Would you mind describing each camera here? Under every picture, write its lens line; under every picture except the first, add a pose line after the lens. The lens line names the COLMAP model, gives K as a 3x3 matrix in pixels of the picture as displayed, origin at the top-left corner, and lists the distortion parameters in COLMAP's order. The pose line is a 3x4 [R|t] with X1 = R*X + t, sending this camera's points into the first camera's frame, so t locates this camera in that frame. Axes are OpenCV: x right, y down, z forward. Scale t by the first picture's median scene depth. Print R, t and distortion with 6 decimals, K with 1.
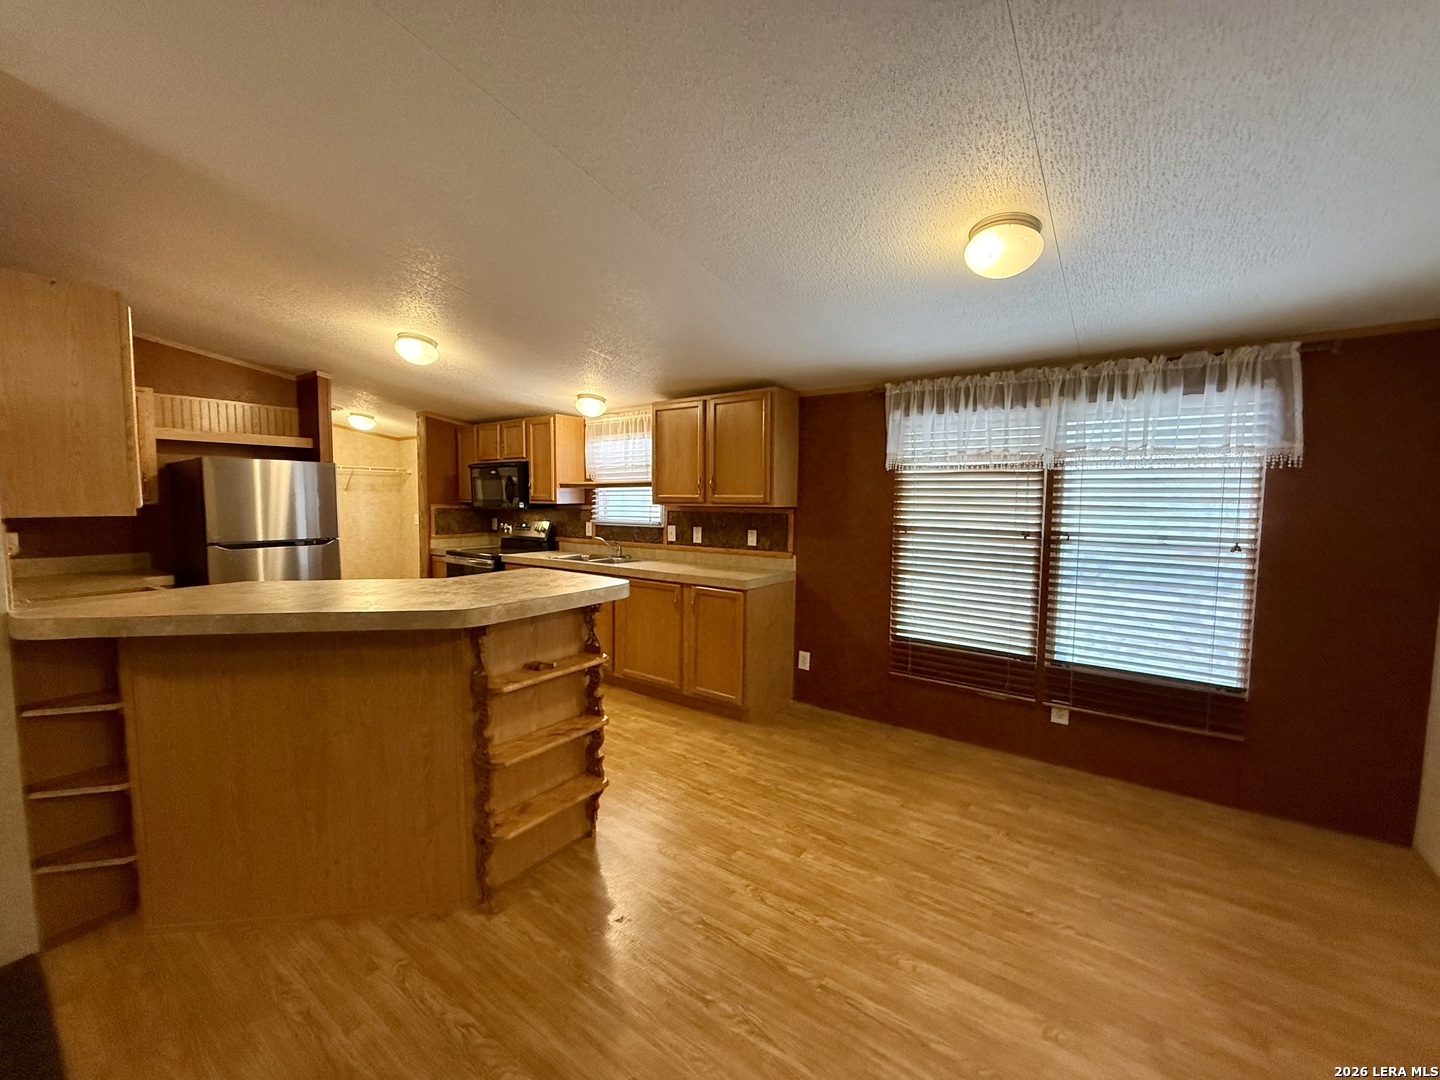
lens RADIAL K [[575.8, 0, 726.3], [0, 575.8, 544.0], [0, 0, 1]] dist [-0.001365, -0.001592]
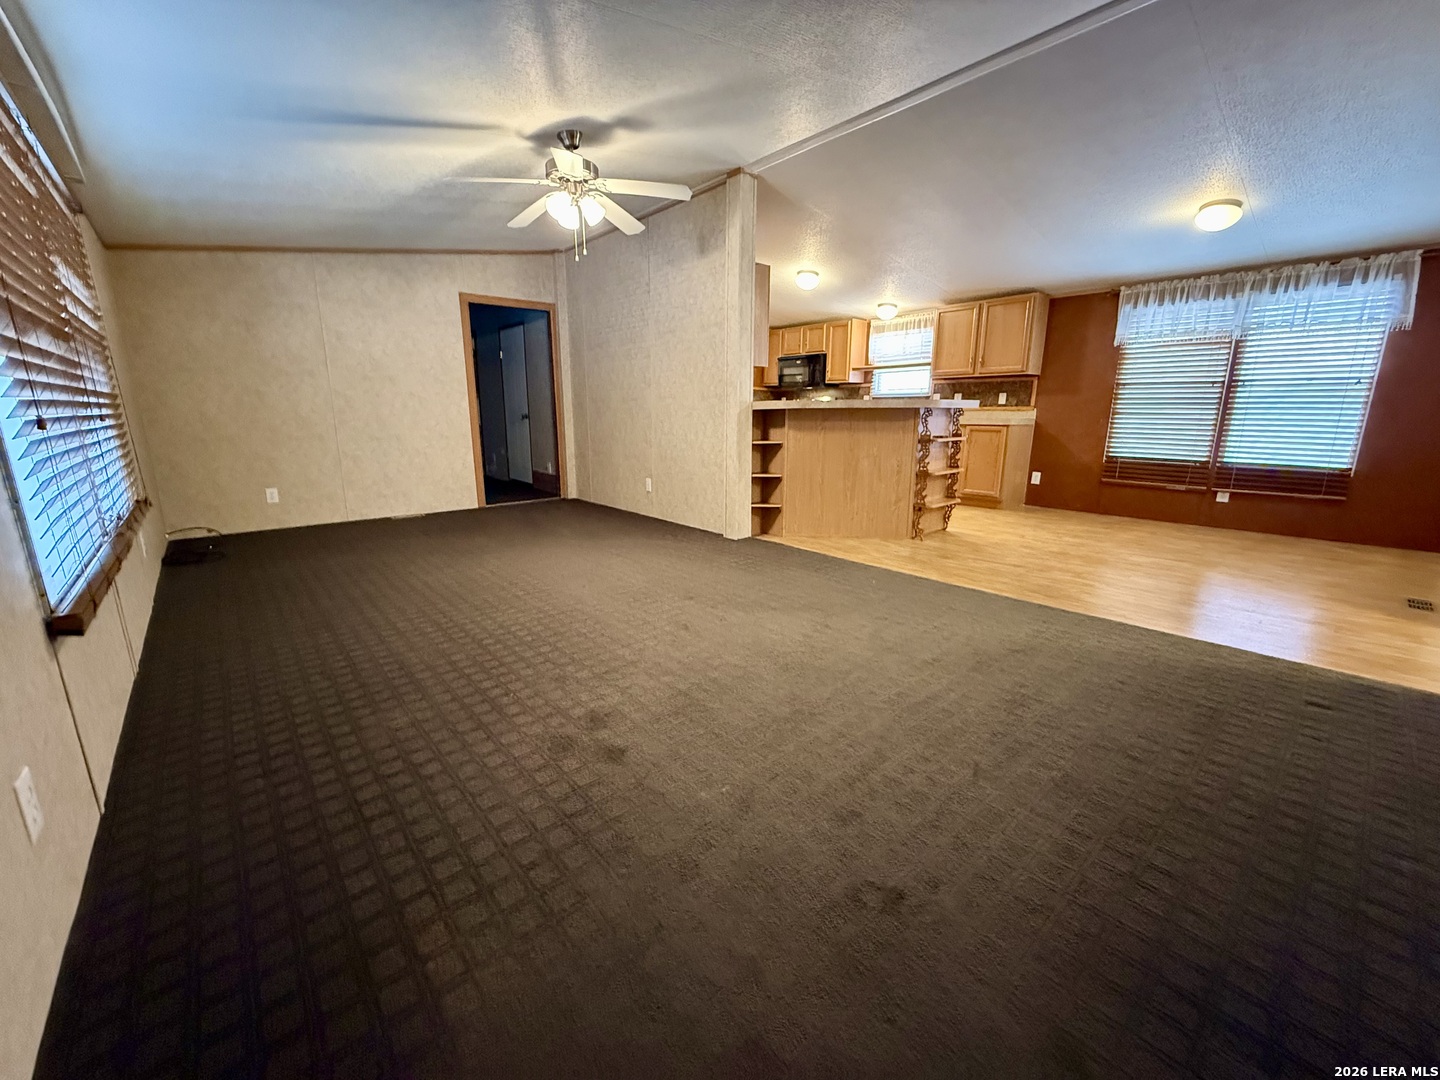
lens RADIAL K [[575.8, 0, 716.9], [0, 575.8, 543.0], [0, 0, 1]] dist [-0.001365, -0.001592]
pose [[0.972524, 0.044556, -0.228500, -0.425829], [-0.010416, 0.988859, 0.148491, 0.196797], [0.232571, -0.142031, 0.962153, -0.896217]]
